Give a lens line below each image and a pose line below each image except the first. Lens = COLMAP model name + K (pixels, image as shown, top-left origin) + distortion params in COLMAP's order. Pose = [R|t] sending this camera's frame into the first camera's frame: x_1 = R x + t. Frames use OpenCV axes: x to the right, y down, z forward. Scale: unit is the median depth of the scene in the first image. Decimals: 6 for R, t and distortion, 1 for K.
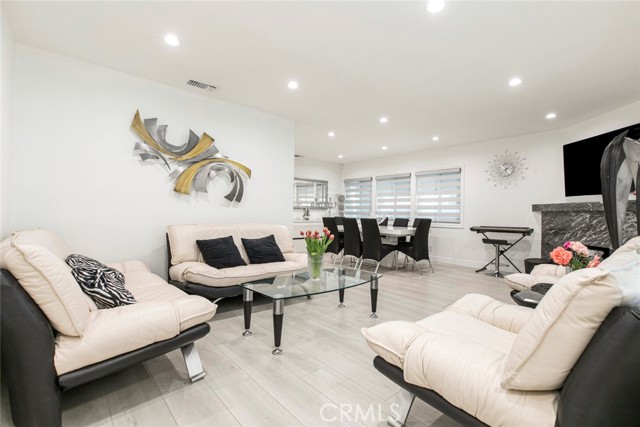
lens RADIAL K [[279.3, 0, 320.0], [0, 279.3, 213.5], [0, 0, 1]] dist [0.024037, -0.008434]
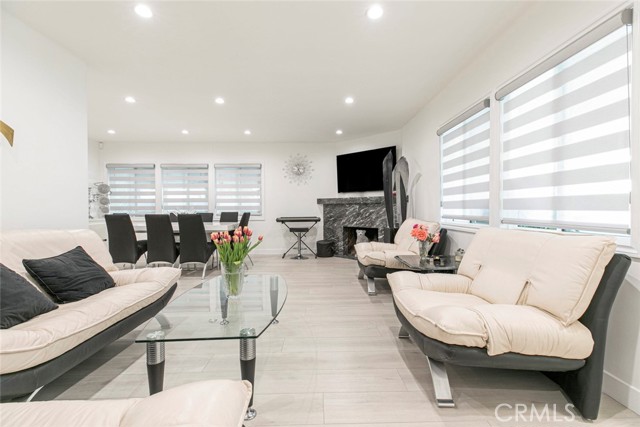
lens RADIAL K [[279.3, 0, 320.0], [0, 279.3, 213.5], [0, 0, 1]] dist [0.024037, -0.008434]
pose [[0.665580, -0.033744, 0.745564, -0.182542], [0.017126, 0.999405, 0.029944, -0.002338], [-0.746130, -0.007161, 0.665761, 0.144571]]
